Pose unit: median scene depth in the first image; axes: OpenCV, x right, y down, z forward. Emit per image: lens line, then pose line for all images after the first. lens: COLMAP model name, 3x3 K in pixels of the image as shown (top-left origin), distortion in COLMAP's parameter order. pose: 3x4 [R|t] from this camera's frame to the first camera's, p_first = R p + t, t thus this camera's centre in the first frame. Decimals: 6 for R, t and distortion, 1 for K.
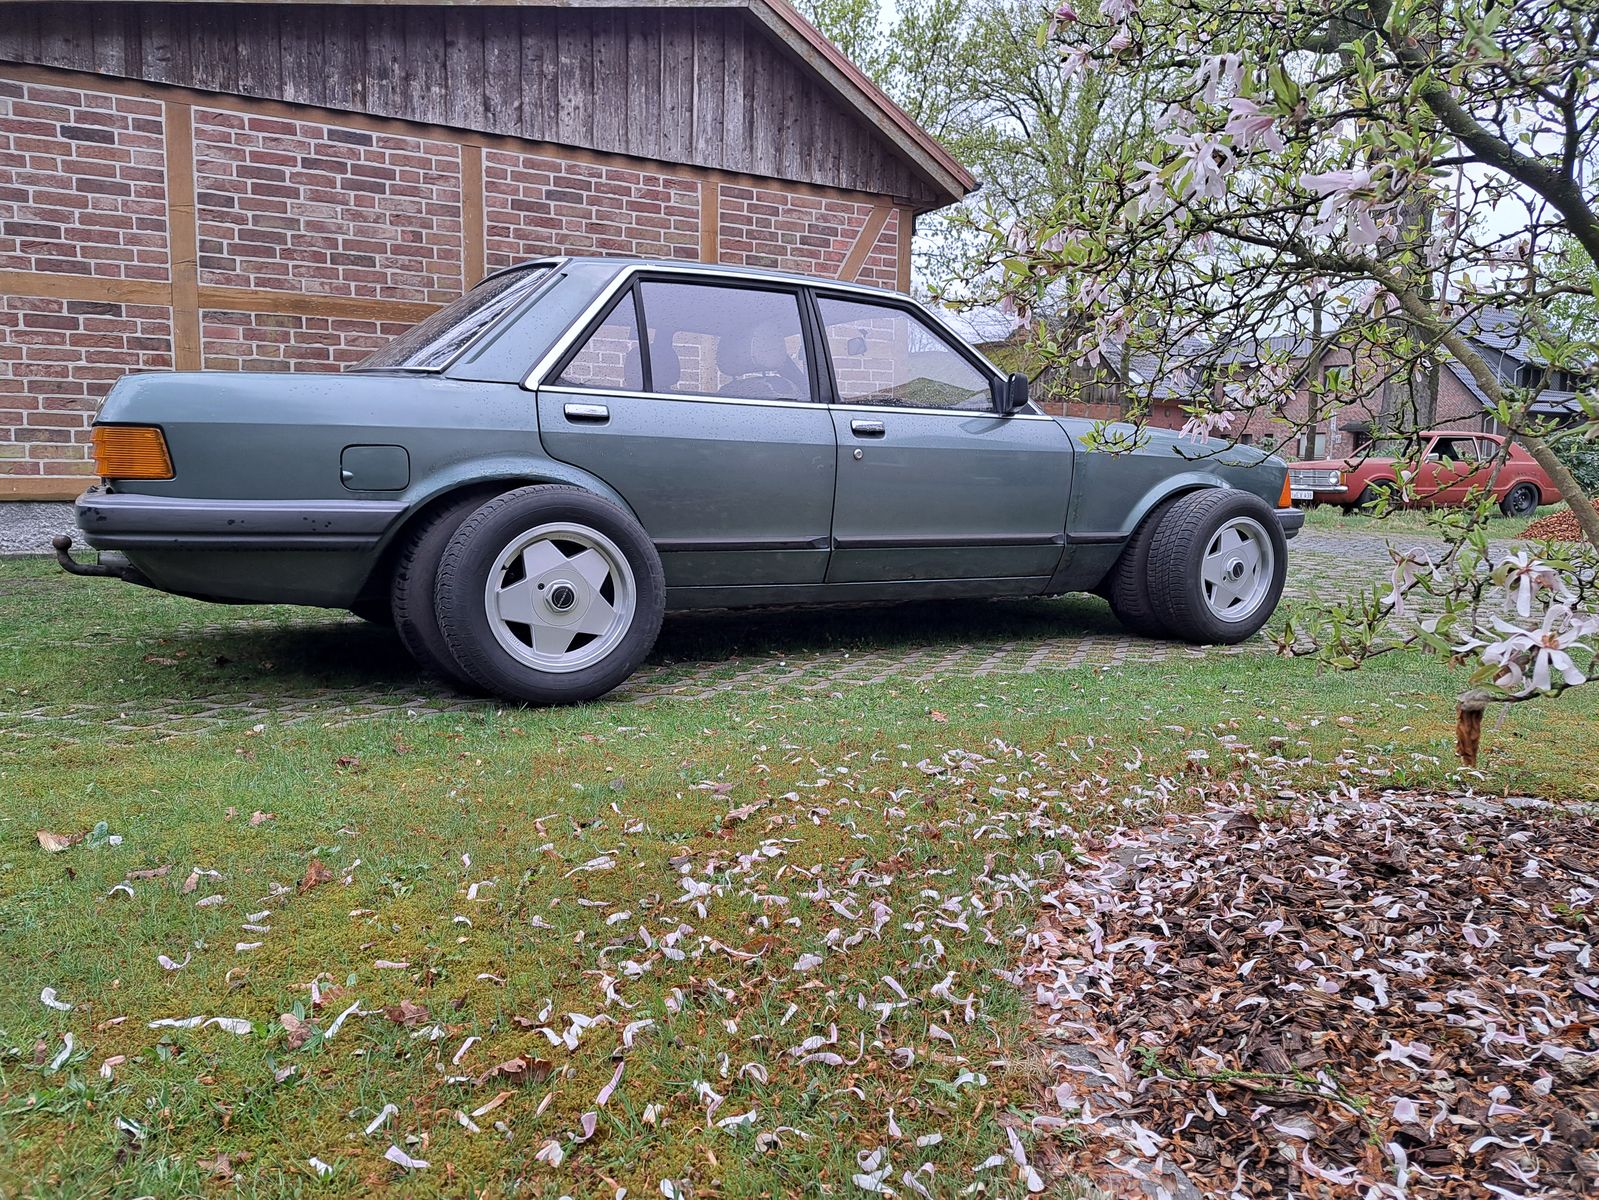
lens RADIAL K [[1135.4, 0, 800.2], [0, 1135.4, 606.5], [0, 0, 1]] dist [0.002494, -0.011802]
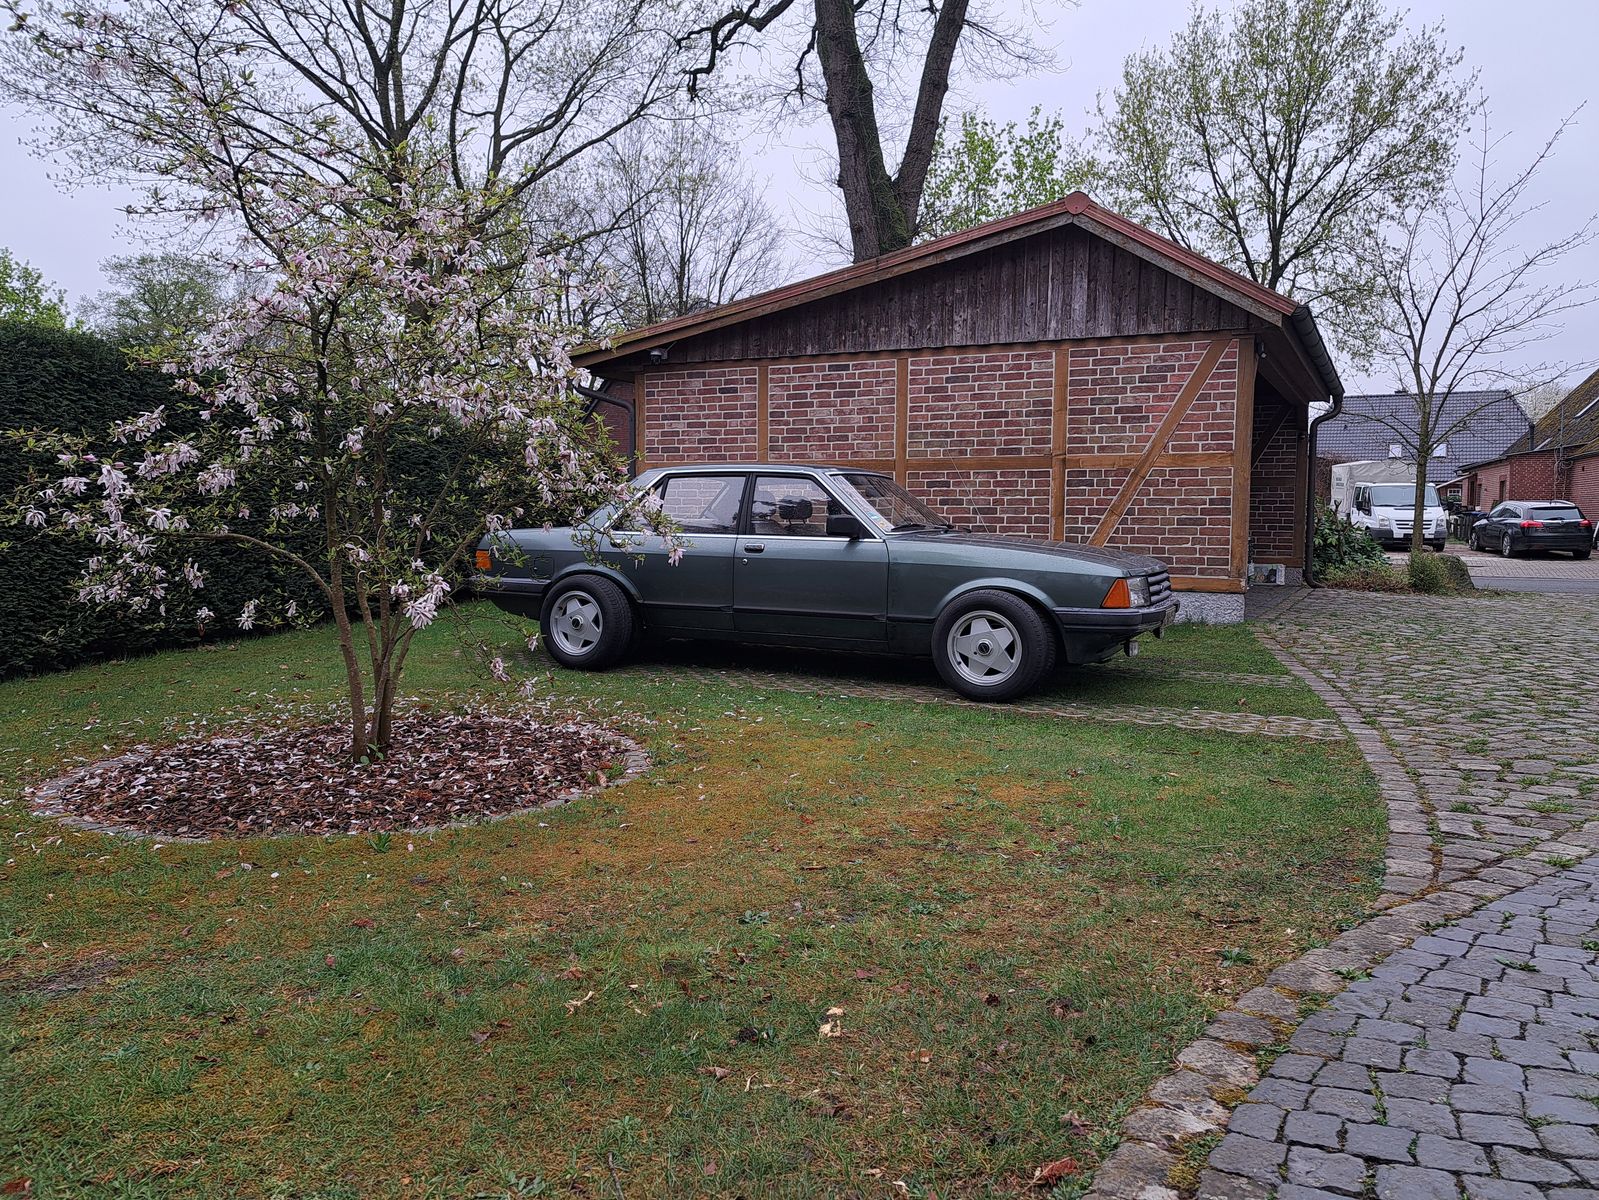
lens RADIAL K [[1135.4, 0, 802.4], [0, 1135.4, 598.6], [0, 0, 1]] dist [0.002494, -0.011802]
pose [[0.580095, 0.036245, -0.813742, 0.955003], [-0.094959, 0.995207, -0.023367, -0.022582], [0.808995, 0.090827, 0.580757, -0.003123]]
